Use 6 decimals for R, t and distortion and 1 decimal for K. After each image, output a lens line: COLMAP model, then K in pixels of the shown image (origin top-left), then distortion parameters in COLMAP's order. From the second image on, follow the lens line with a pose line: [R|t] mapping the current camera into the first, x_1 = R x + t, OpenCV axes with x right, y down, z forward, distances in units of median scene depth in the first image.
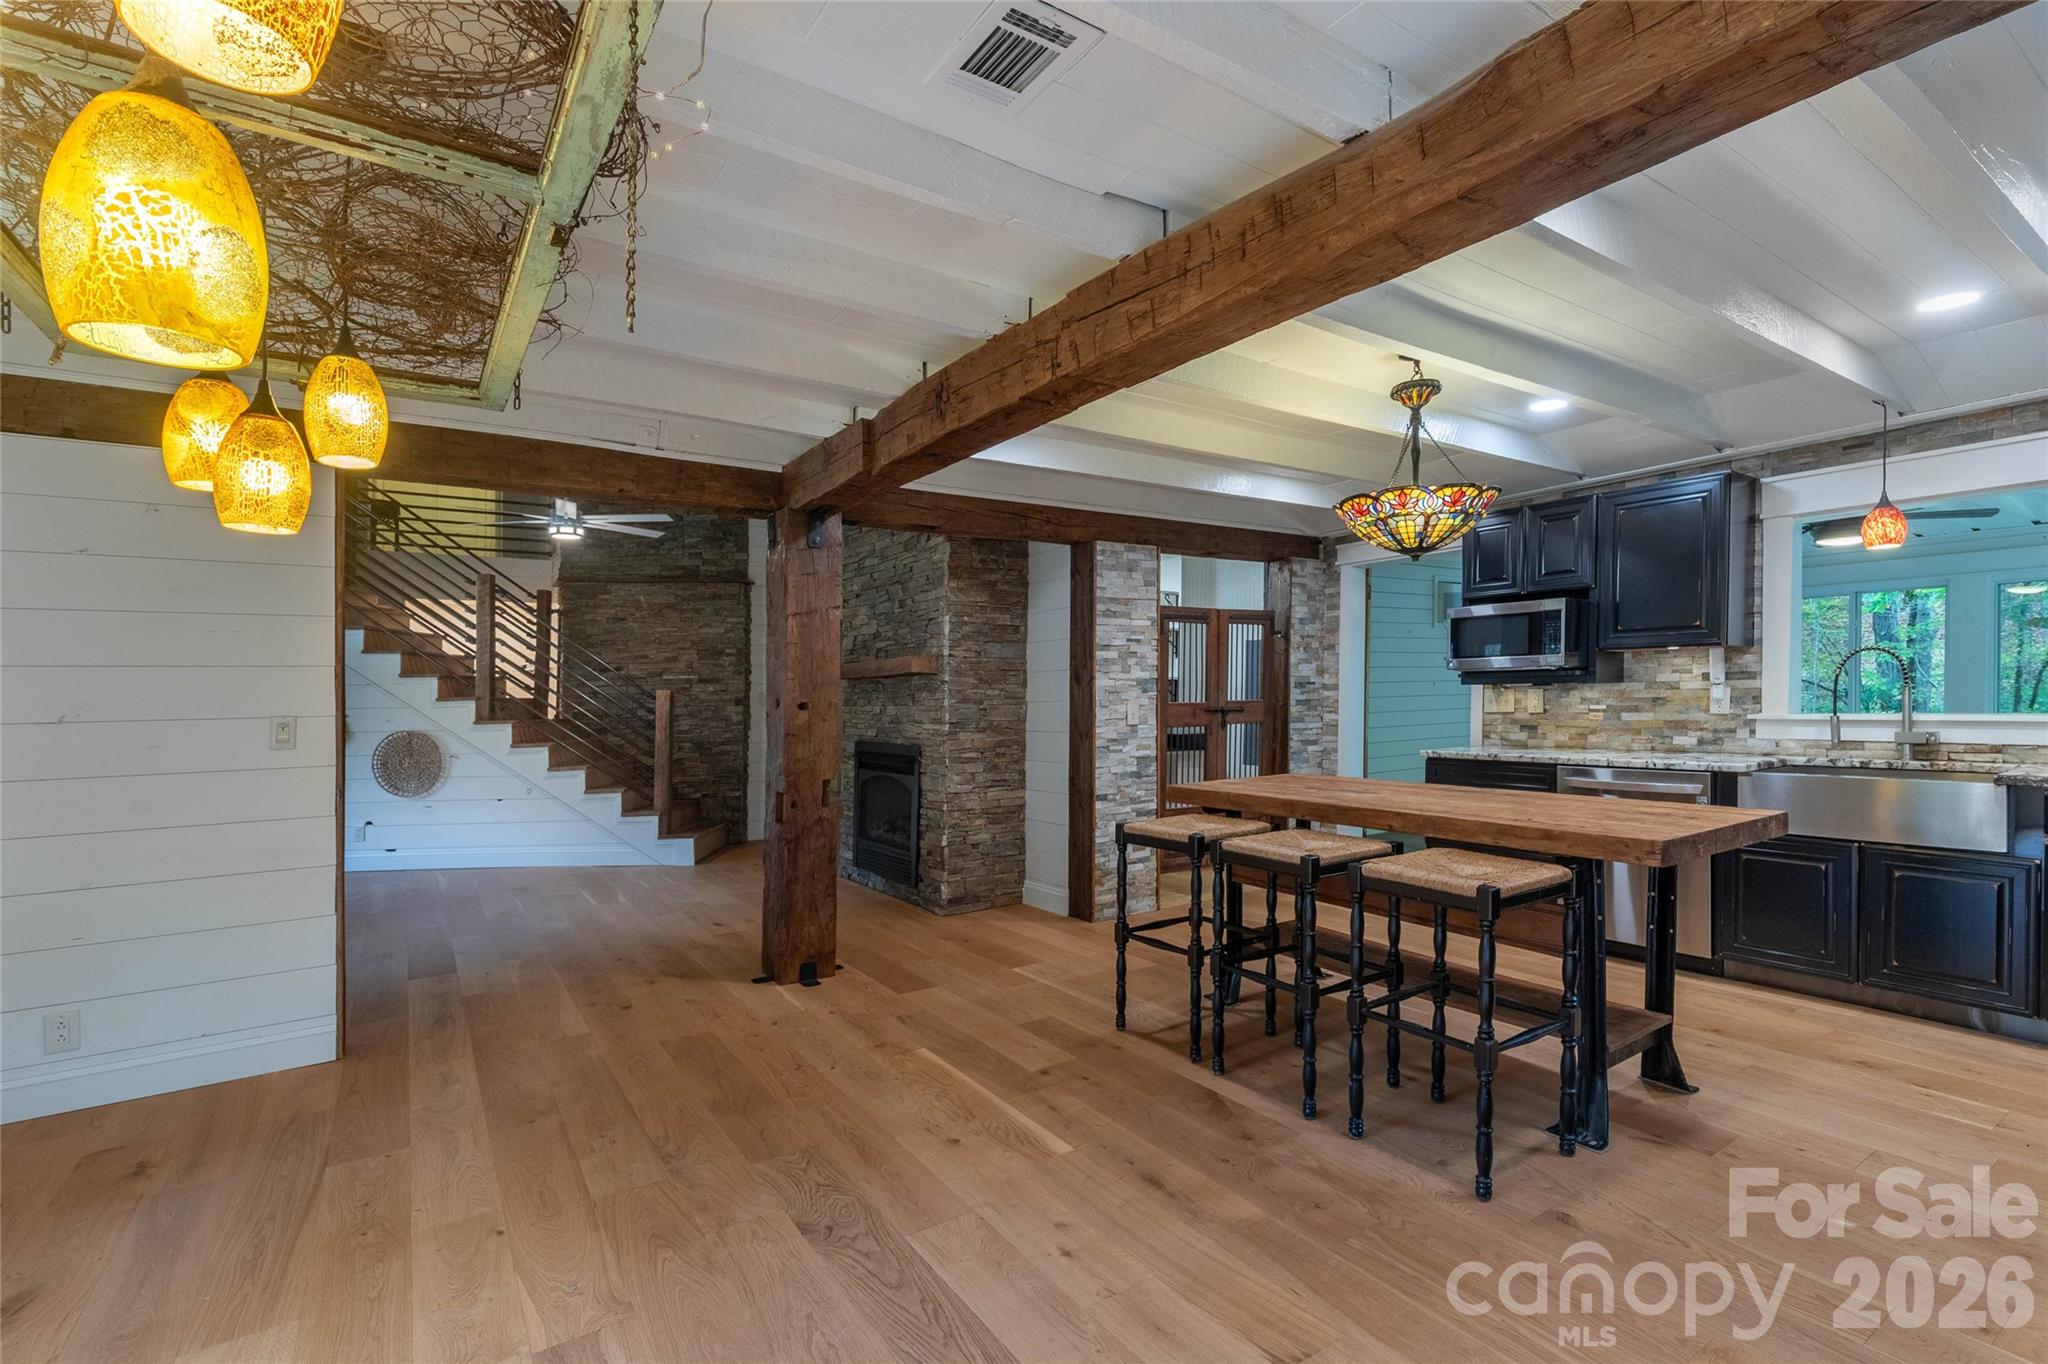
lens RADIAL K [[938.6, 0, 1024.0], [0, 938.6, 682.0], [0, 0, 1]] dist [-0.000193, -0.000292]
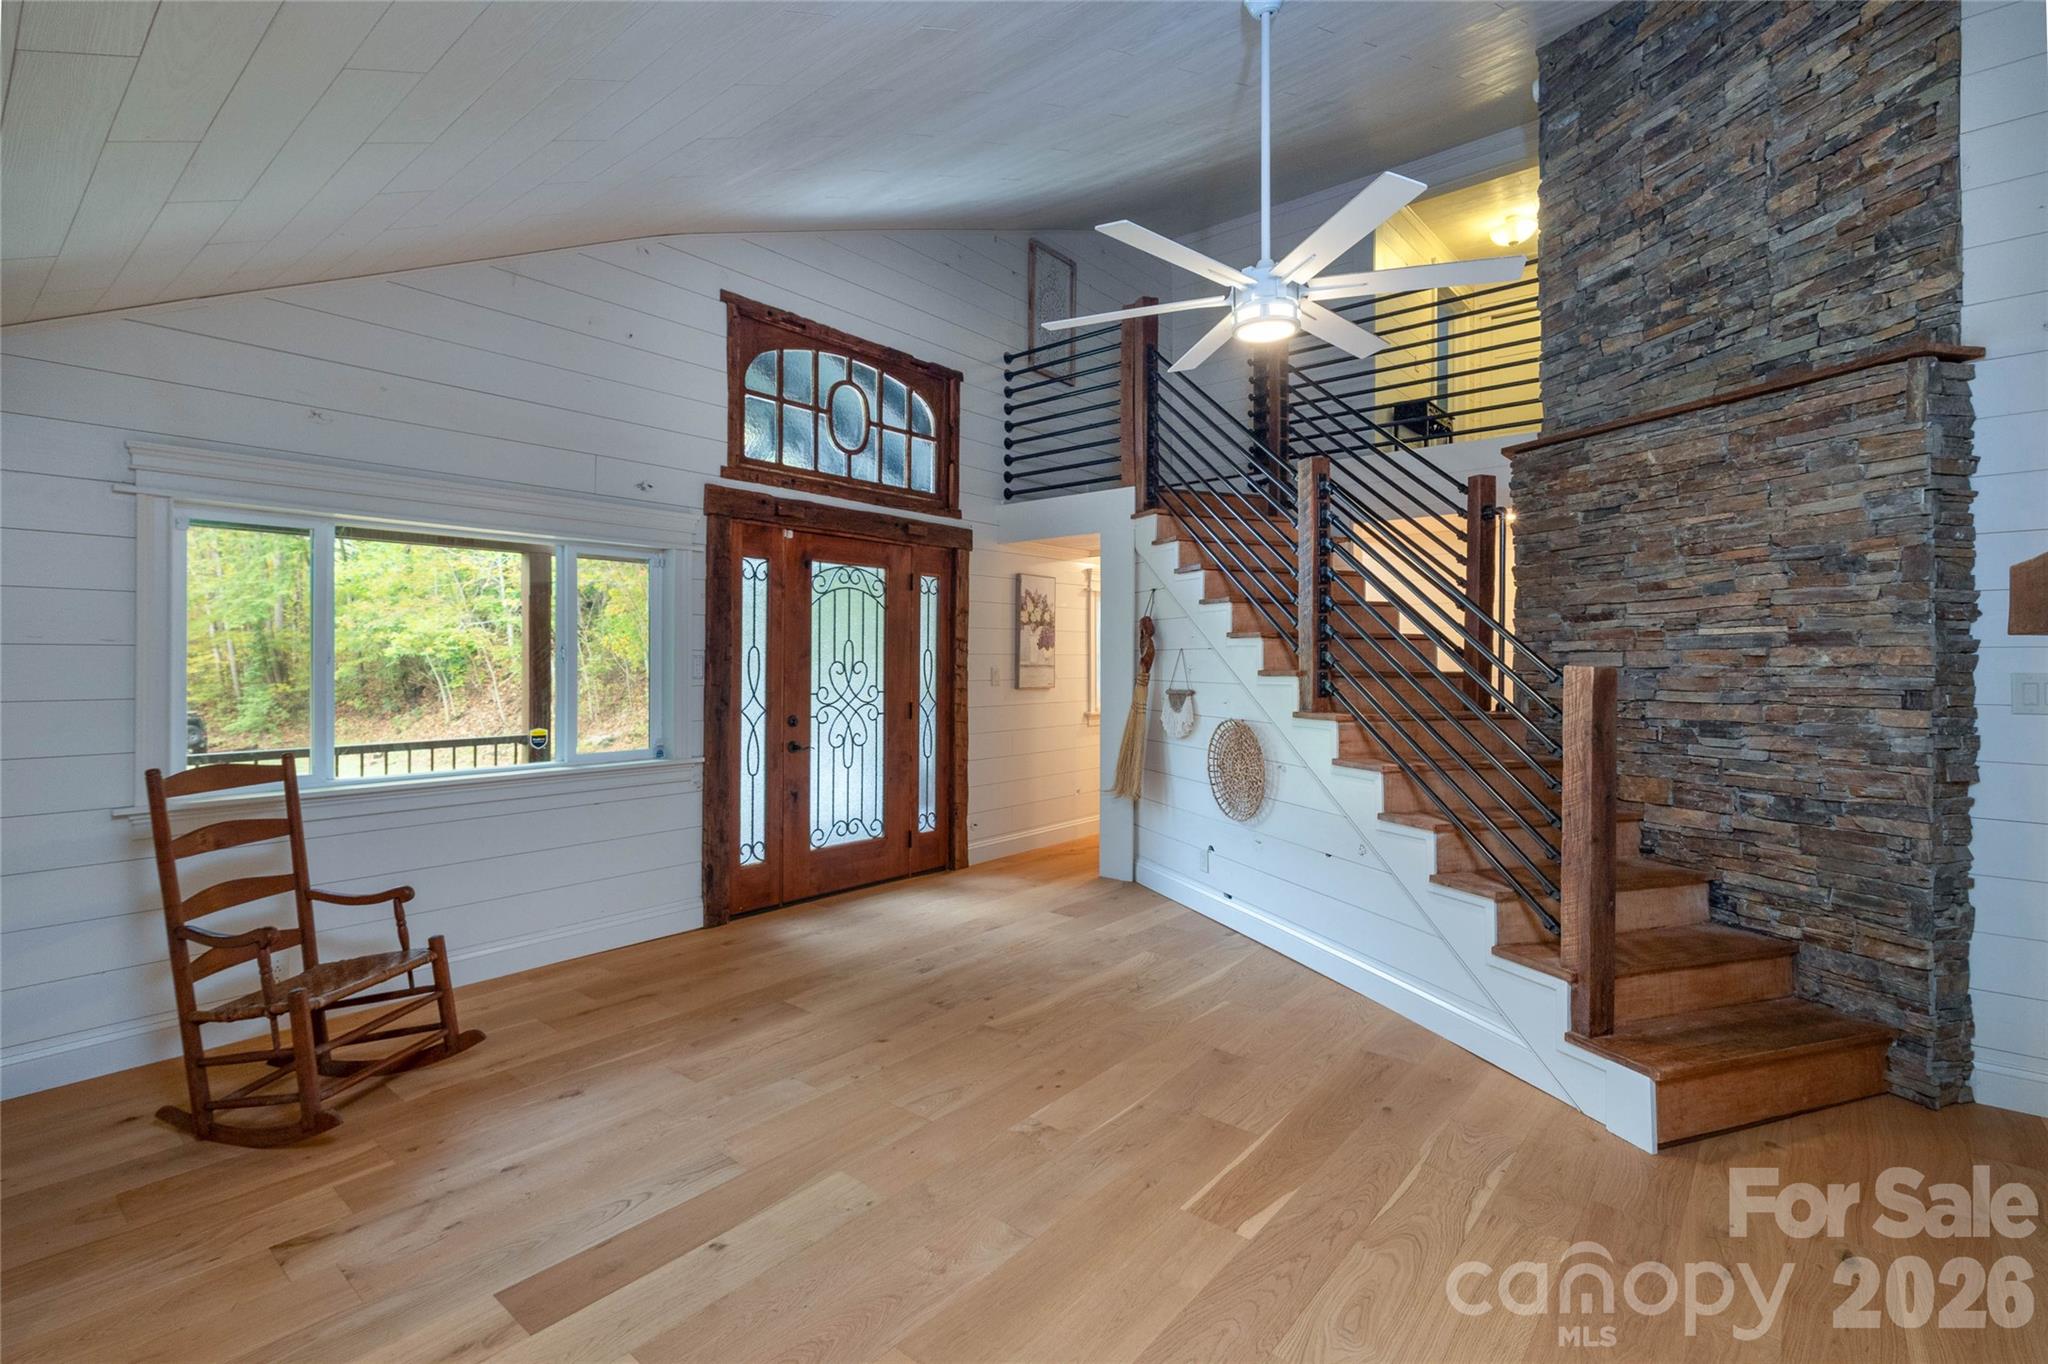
lens RADIAL K [[922.3, 0, 1026.7], [0, 922.3, 635.5], [0, 0, 1]] dist [0.000578, -0.000042]
pose [[0.290496, -0.007862, -0.956844, -0.070572], [0.013148, 0.999905, -0.004225, -0.005388], [0.956786, -0.011353, 0.290572, 0.583411]]
